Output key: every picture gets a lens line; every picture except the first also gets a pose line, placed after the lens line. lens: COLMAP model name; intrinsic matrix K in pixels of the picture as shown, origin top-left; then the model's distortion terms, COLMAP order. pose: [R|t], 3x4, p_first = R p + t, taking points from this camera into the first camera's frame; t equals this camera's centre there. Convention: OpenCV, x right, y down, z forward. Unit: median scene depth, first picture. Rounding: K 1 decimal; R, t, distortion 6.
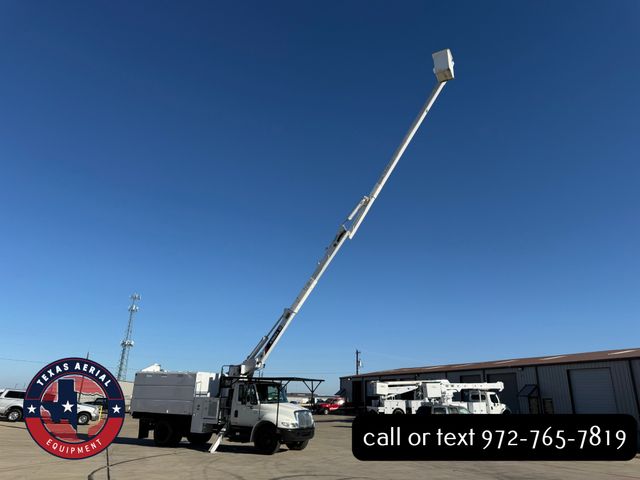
lens RADIAL K [[467.0, 0, 321.3], [0, 467.0, 218.7], [0, 0, 1]] dist [0.006637, -0.003554]
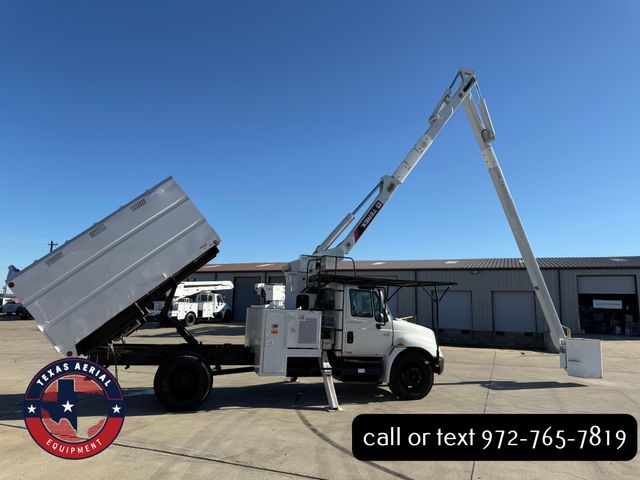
lens RADIAL K [[458.1, 0, 324.6], [0, 458.1, 228.8], [0, 0, 1]] dist [0.099875, -0.172294]
pose [[0.712474, 0.108218, 0.693303, -0.551503], [-0.258919, 0.958859, 0.116410, 0.209118], [-0.652182, -0.262448, 0.711182, 0.589978]]
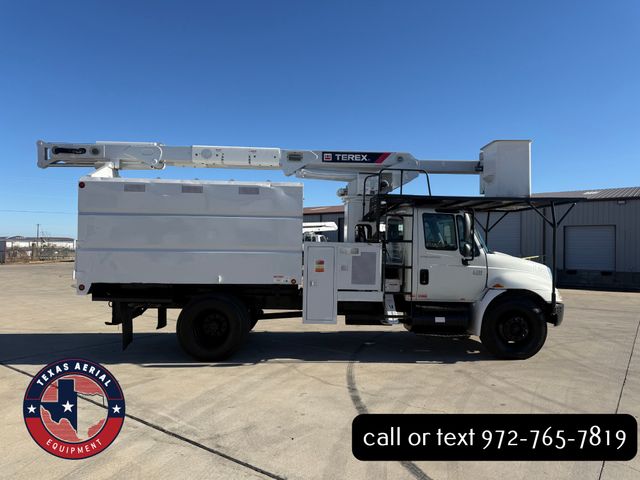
lens RADIAL K [[452.3, 0, 316.9], [0, 452.3, 247.5], [0, 0, 1]] dist [0.051249, -0.055707]
pose [[0.875788, -0.019556, 0.482300, -0.423764], [-0.160167, 0.930795, 0.328582, 0.244398], [-0.455348, -0.365017, 0.812047, 0.646397]]
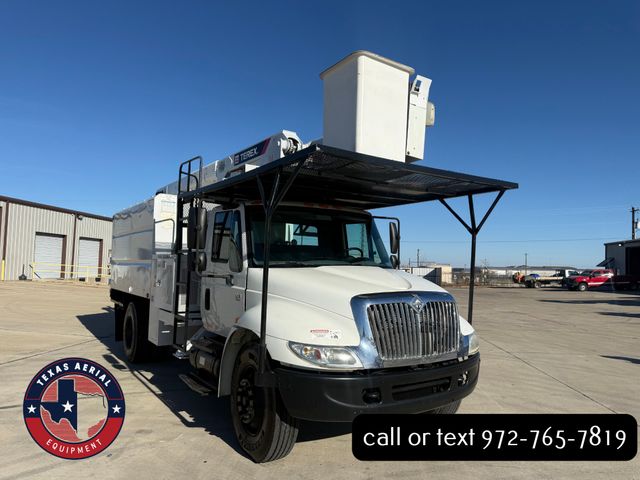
lens RADIAL K [[458.9, 0, 320.0], [0, 458.9, 240.0], [0, 0, 1]] dist [0.130248, -0.154095]
pose [[0.872961, -0.040724, -0.486087, 0.036809], [0.180651, 0.952642, 0.244618, 0.284732], [0.453105, -0.301354, 0.838976, 0.705574]]
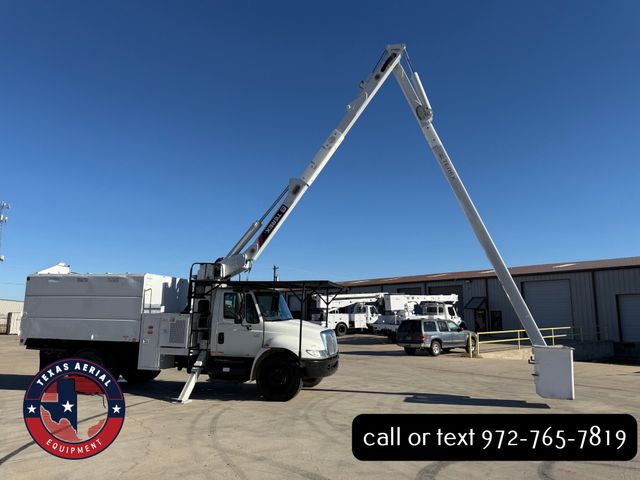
lens RADIAL K [[458.1, 0, 324.6], [0, 458.1, 228.8], [0, 0, 1]] dist [0.099875, -0.172294]
pose [[0.971598, 0.029429, 0.234799, -0.177113], [-0.072348, 0.981668, 0.176336, 0.145128], [-0.225305, -0.188315, 0.955916, 0.378639]]
